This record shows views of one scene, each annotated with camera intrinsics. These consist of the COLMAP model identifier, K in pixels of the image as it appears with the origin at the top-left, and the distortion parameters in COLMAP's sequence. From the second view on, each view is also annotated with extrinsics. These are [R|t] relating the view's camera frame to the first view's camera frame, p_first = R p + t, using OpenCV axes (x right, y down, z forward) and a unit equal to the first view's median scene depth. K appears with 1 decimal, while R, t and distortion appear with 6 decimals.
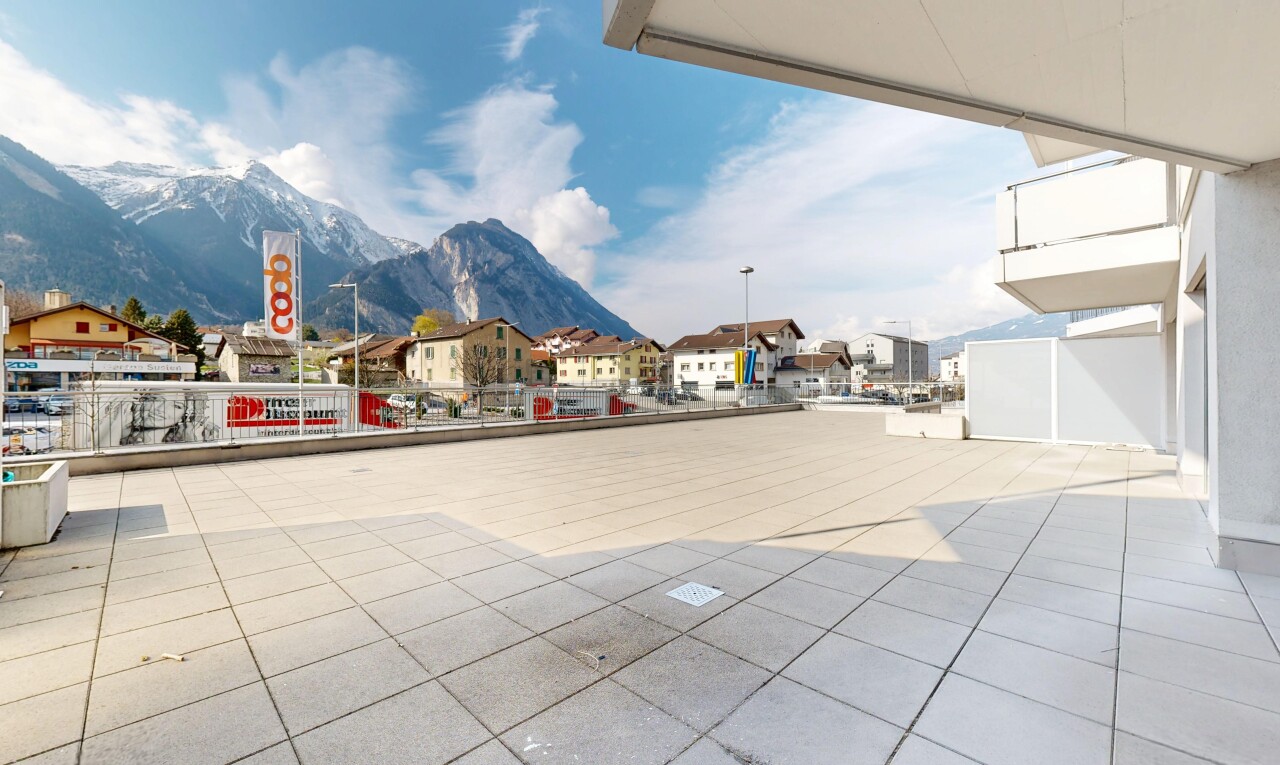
lens RADIAL K [[500.3, 0, 635.2], [0, 500.3, 380.4], [0, 0, 1]] dist [0.006421, 0.000087]
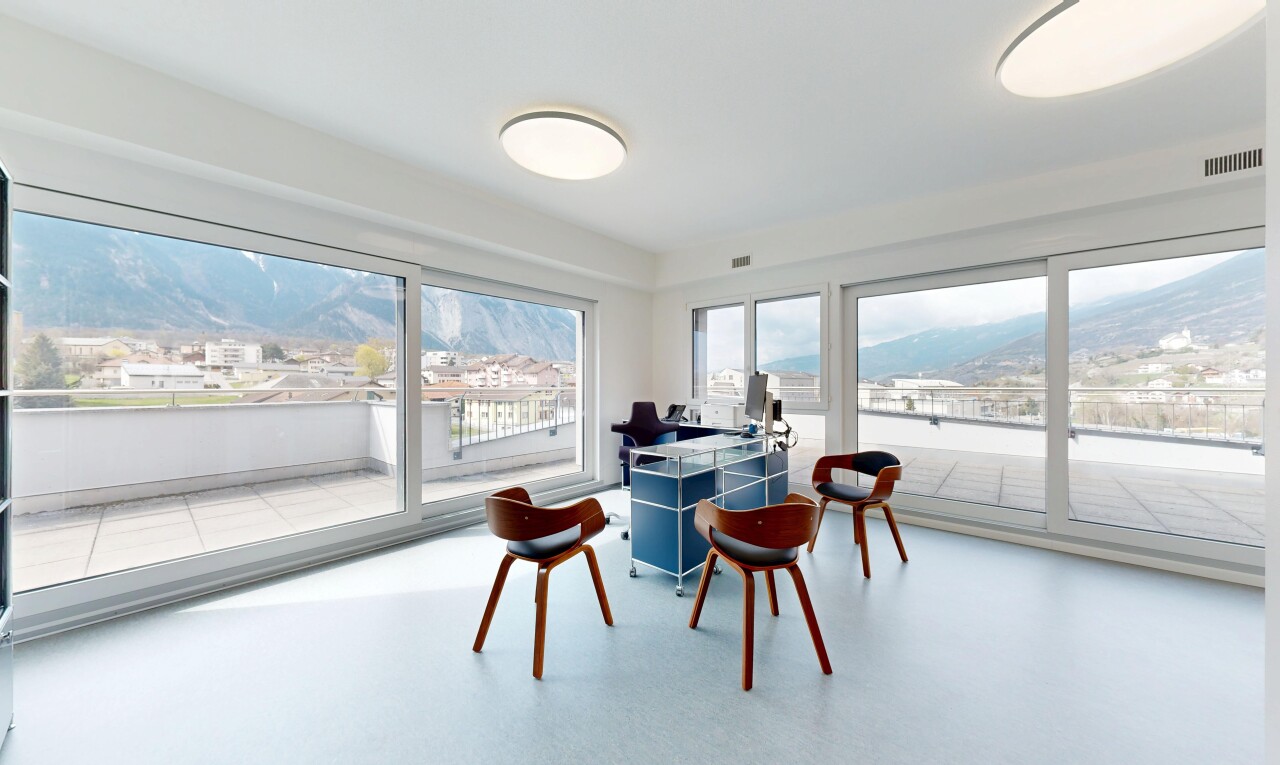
lens RADIAL K [[432.7, 0, 636.2], [0, 432.7, 382.5], [0, 0, 1]] dist [0.003233, 0.000366]
pose [[0.997709, 0.008360, 0.067140, 0.090039], [-0.008764, 0.999945, 0.005735, -0.054641], [-0.067088, -0.006310, 0.997727, 0.027436]]
